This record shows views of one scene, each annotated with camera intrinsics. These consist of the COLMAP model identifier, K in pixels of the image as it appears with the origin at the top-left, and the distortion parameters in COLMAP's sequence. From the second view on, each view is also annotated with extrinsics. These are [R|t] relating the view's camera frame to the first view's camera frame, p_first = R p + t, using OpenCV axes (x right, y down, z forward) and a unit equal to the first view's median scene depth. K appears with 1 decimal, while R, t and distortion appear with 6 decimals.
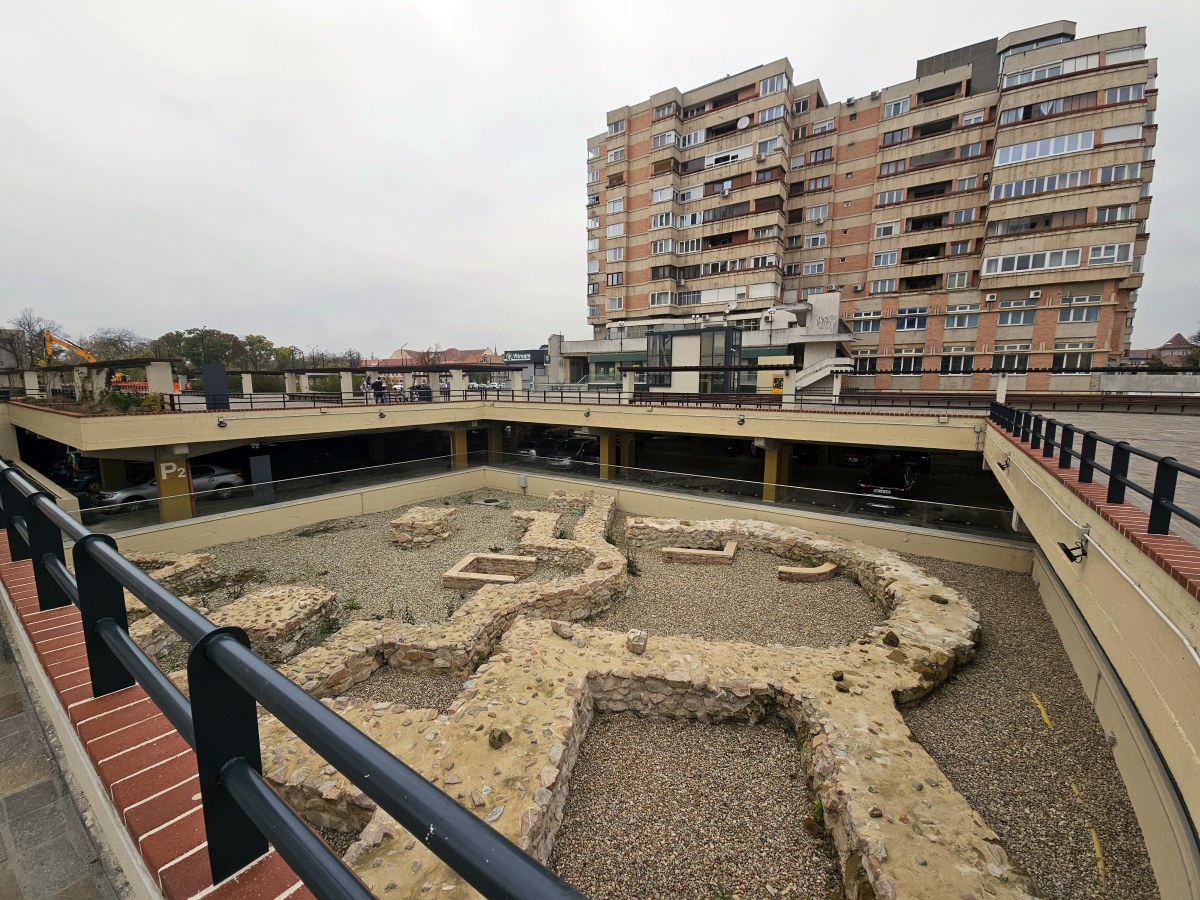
lens RADIAL K [[487.7, 0, 600.0], [0, 487.7, 450.0], [0, 0, 1]] dist [0.022344, -0.017086]
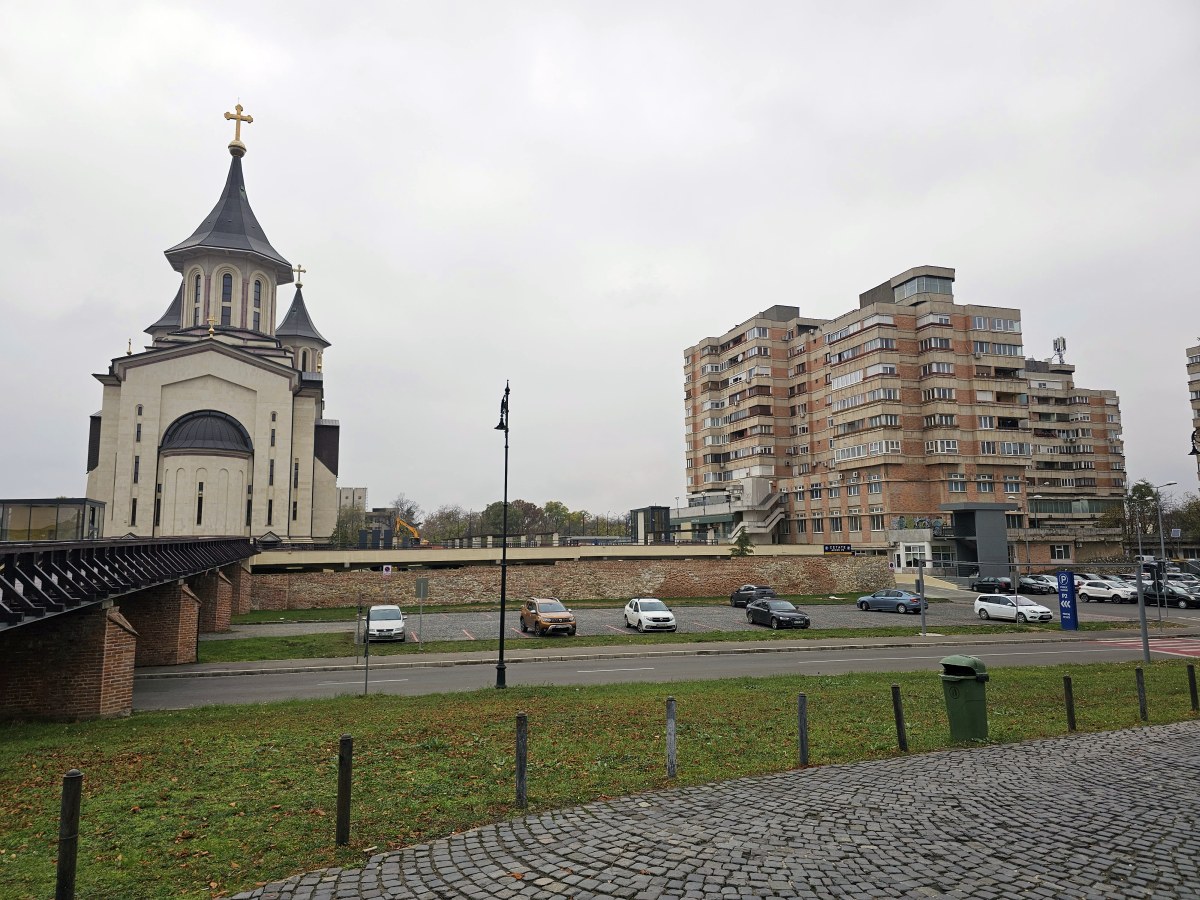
lens RADIAL K [[798.3, 0, 600.0], [0, 798.3, 450.0], [0, 0, 1]] dist [0.007944, 0.001328]
pose [[0.808395, -0.083792, -0.582647, 1.241150], [-0.067190, 0.970212, -0.232752, 0.152480], [0.584794, 0.227304, 0.778684, -0.941962]]
